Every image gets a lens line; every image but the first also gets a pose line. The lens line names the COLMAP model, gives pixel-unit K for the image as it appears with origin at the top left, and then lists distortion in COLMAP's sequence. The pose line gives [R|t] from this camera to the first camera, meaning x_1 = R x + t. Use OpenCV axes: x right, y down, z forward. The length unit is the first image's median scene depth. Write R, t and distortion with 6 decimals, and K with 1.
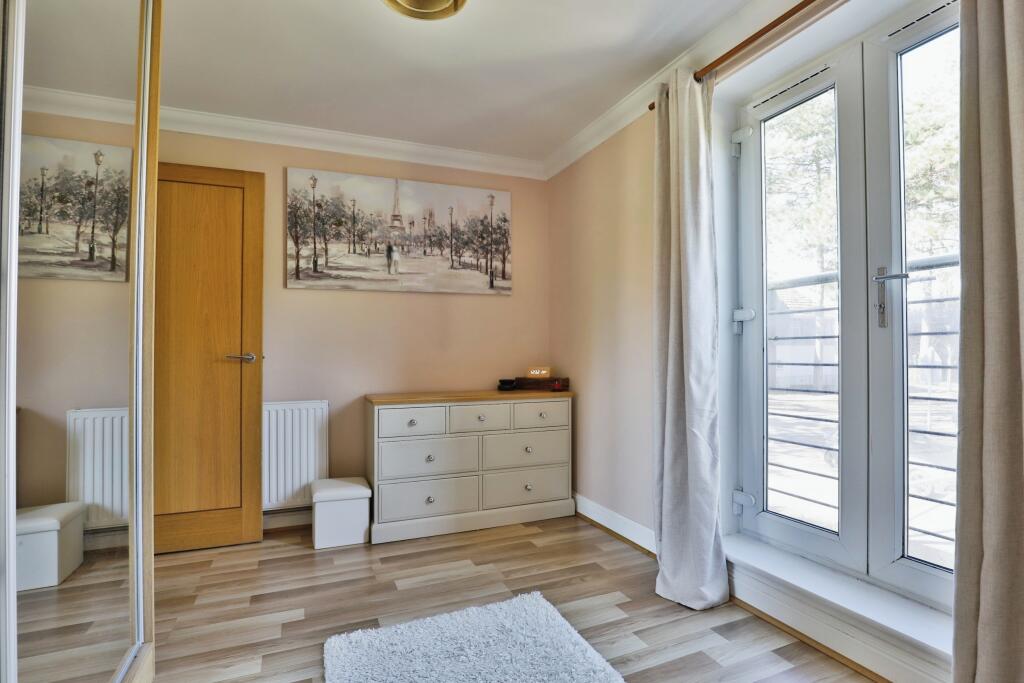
lens RADIAL K [[533.4, 0, 512.0], [0, 533.4, 341.5], [0, 0, 1]] dist [-0.003788, -0.000758]
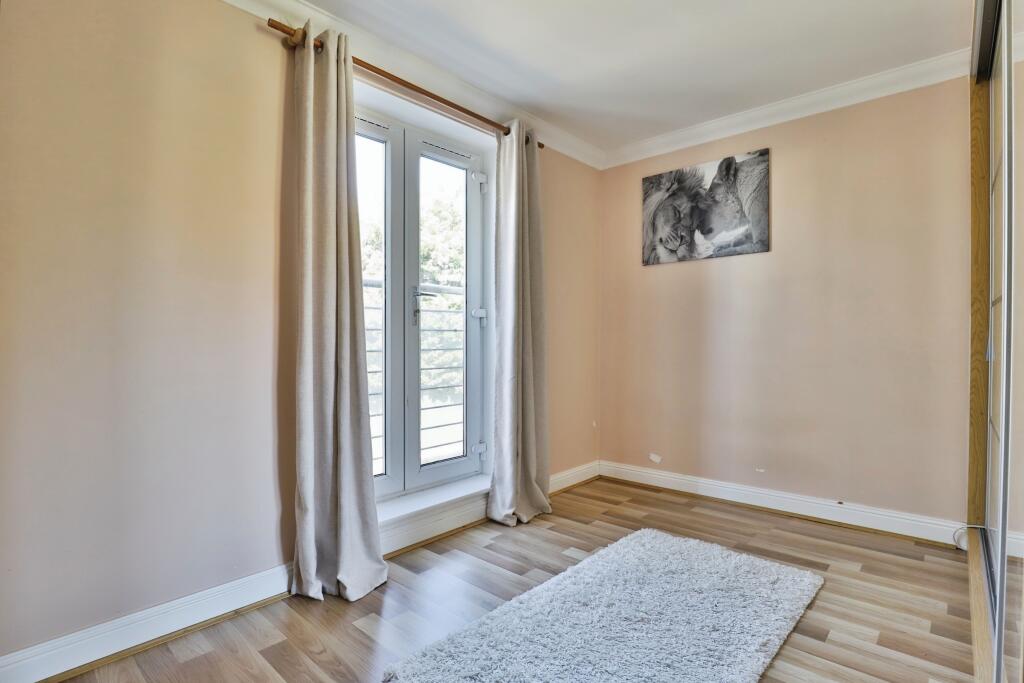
lens RADIAL K [[492.1, 0, 512.0], [0, 492.1, 341.5], [0, 0, 1]] dist [-0.000189, 0.000493]
pose [[-0.423321, -0.008188, 0.905943, -0.774721], [-0.025202, 0.999679, -0.002741, -0.005076], [-0.905629, -0.023992, -0.423392, 1.339379]]
